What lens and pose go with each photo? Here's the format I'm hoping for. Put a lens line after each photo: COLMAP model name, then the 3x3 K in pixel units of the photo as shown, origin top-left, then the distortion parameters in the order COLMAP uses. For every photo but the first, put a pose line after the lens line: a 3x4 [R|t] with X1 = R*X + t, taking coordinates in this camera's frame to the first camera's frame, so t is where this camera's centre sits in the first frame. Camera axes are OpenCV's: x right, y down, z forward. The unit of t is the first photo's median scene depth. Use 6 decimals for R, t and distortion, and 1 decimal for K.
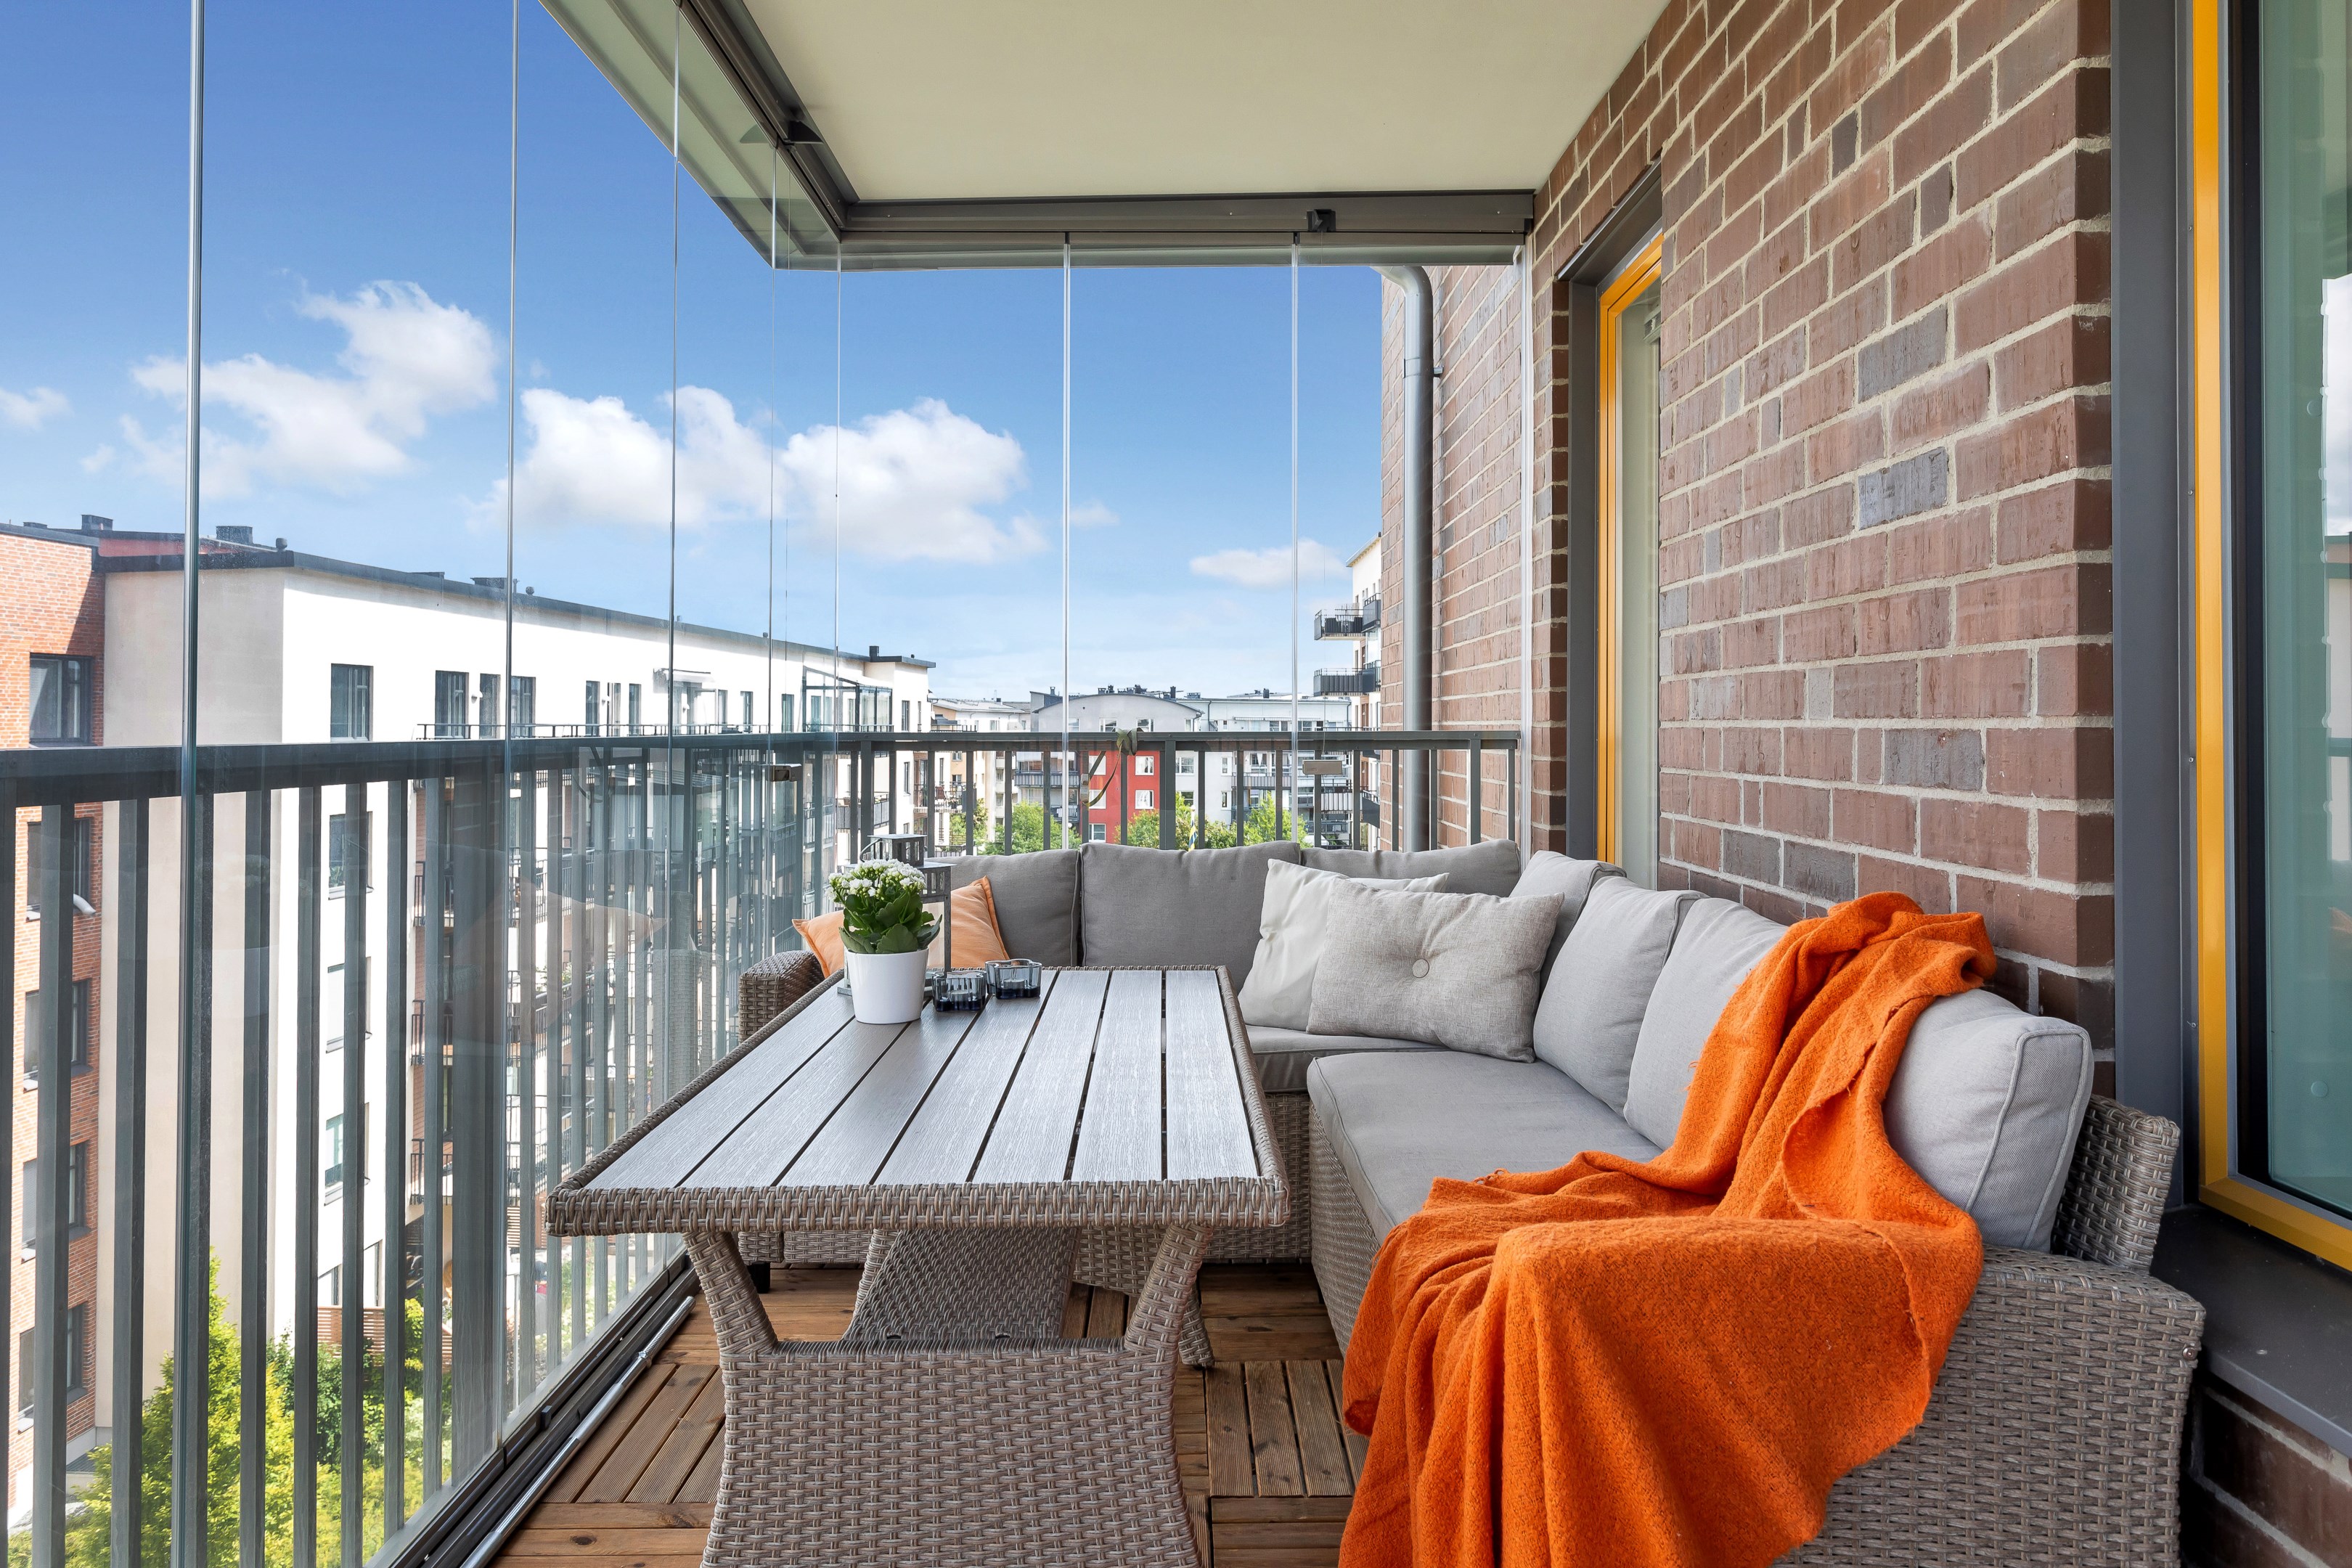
lens RADIAL K [[1657.2, 0, 1174.2], [0, 1657.2, 713.8], [0, 0, 1]] dist [0.002776, 0.007386]
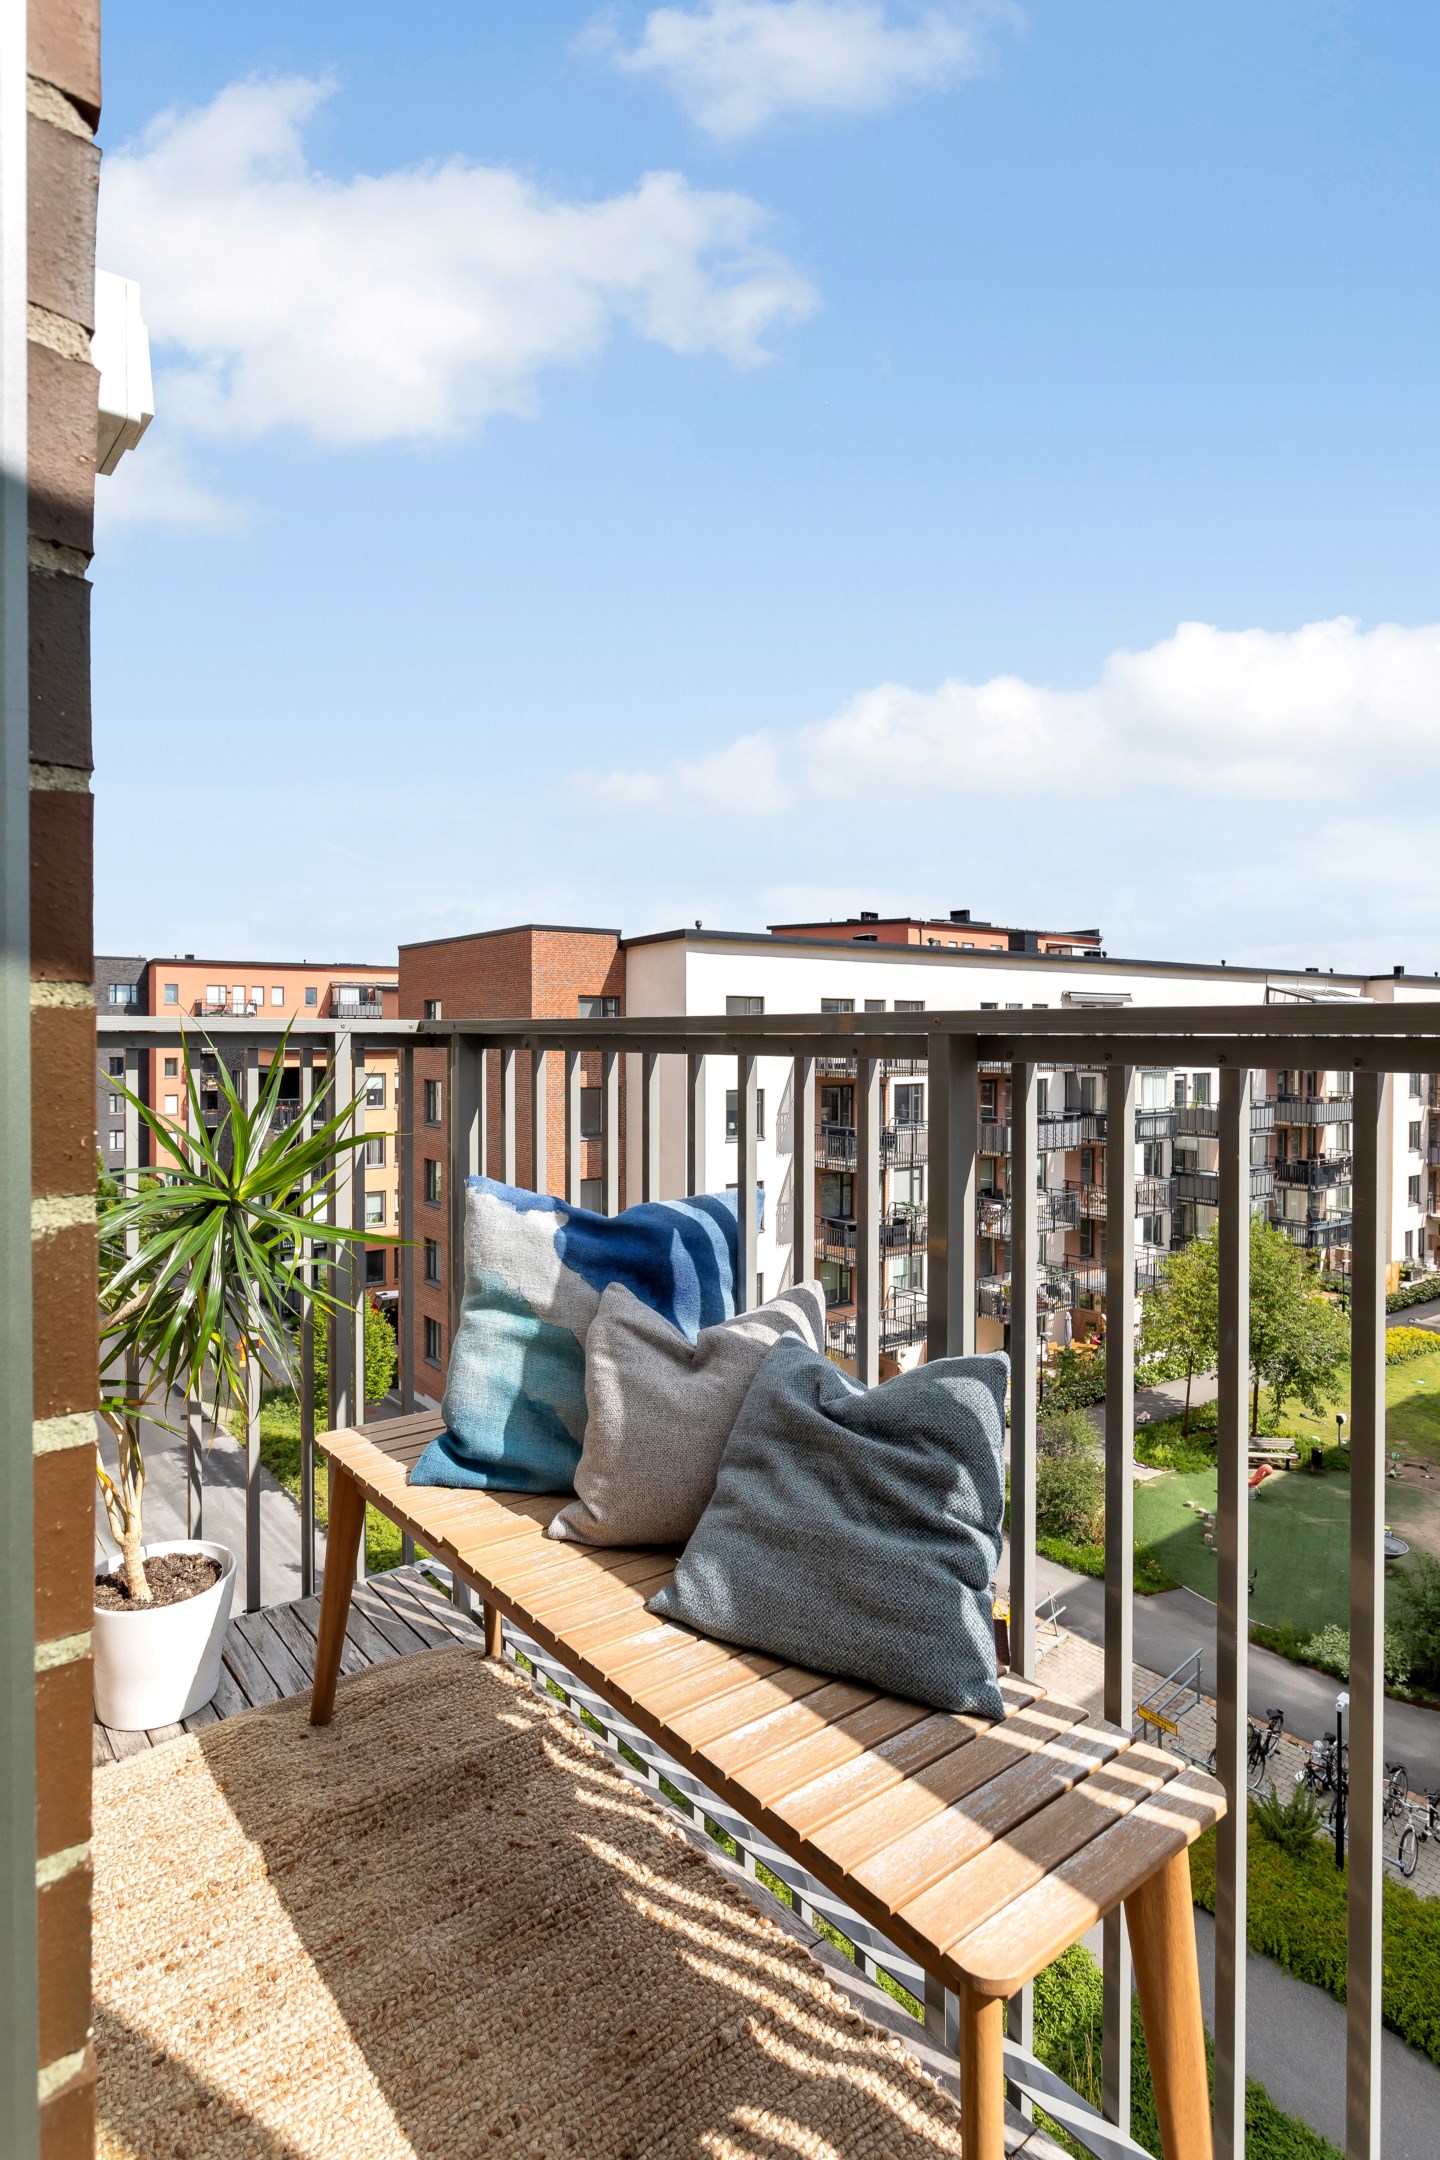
lens RADIAL K [[1159.8, 0, 720.1], [0, 1159.8, 1051.9], [0, 0, 1]] dist [-0.002865, 0.001745]
pose [[0.605478, 0.009474, -0.795806, 2.135460], [0.005928, 0.999848, 0.016414, 0.028393], [0.795840, -0.014656, 0.605330, 1.733514]]
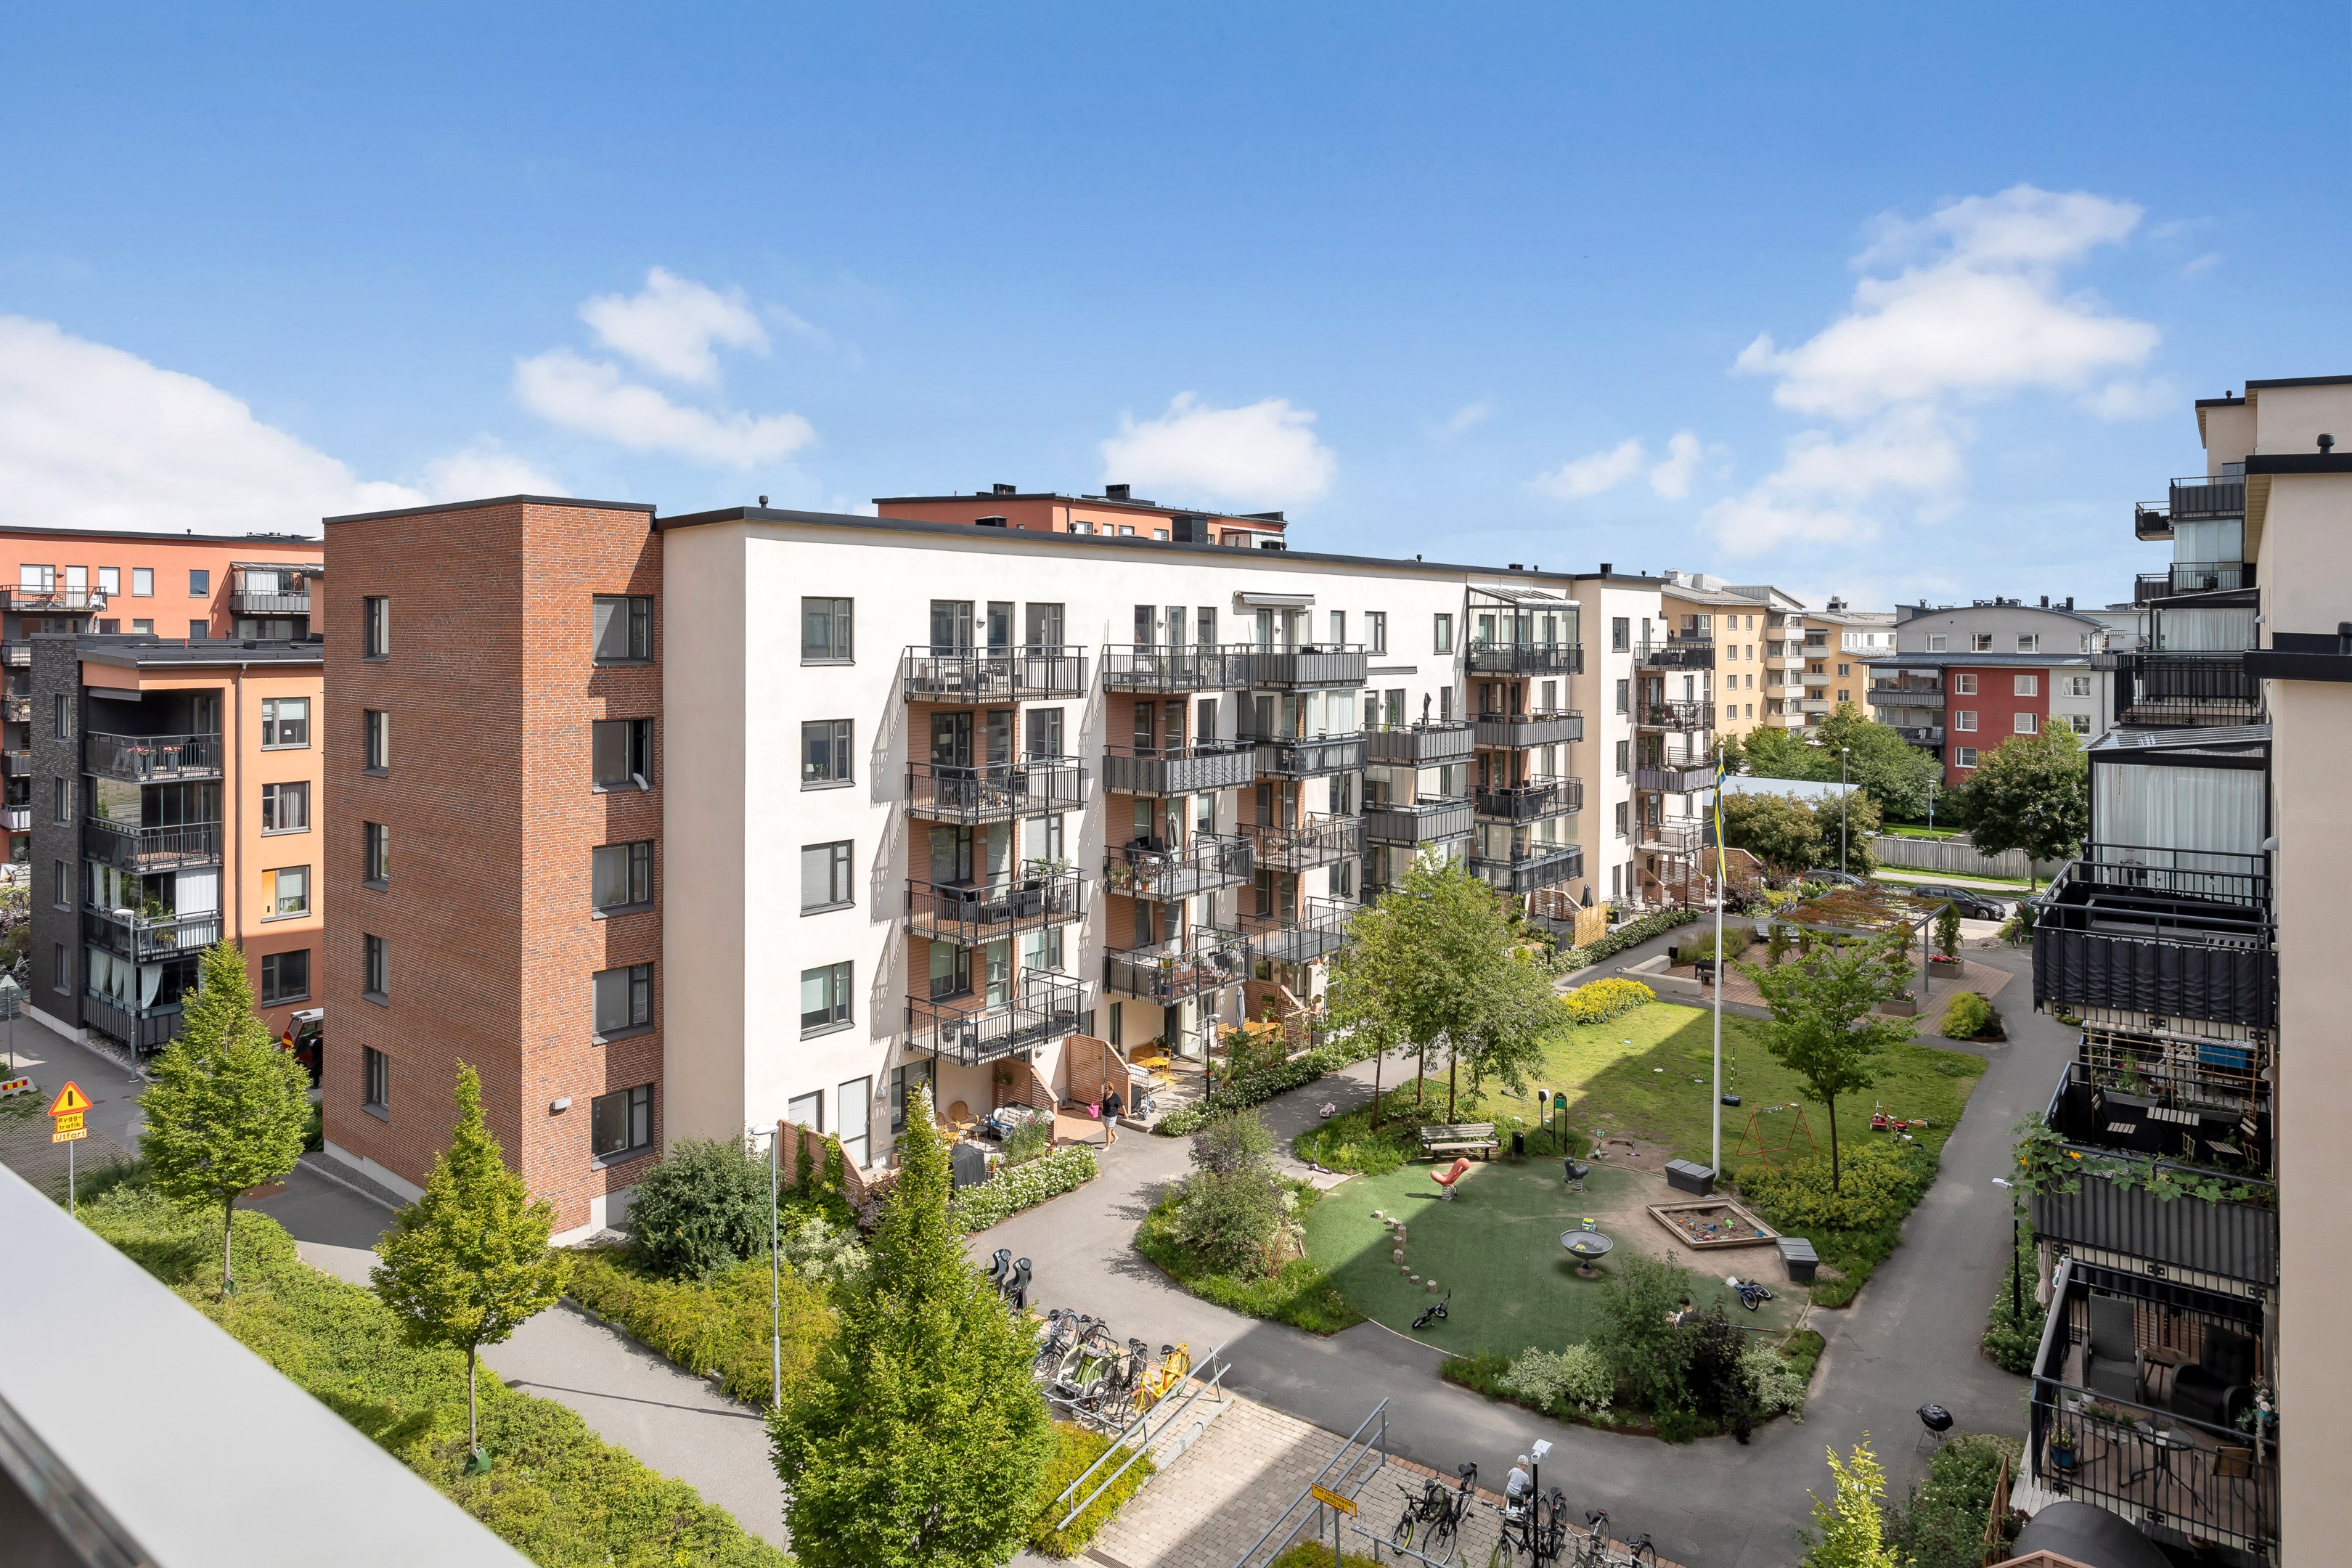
lens RADIAL K [[1451.6, 0, 1207.8], [0, 1451.6, 640.9], [0, 0, 1]] dist [-0.007059, 0.010389]
pose [[0.788587, 0.002977, -0.614917, 2.108786], [0.003717, 0.999947, 0.009608, -0.040178], [0.614912, -0.009862, 0.788534, 1.906353]]
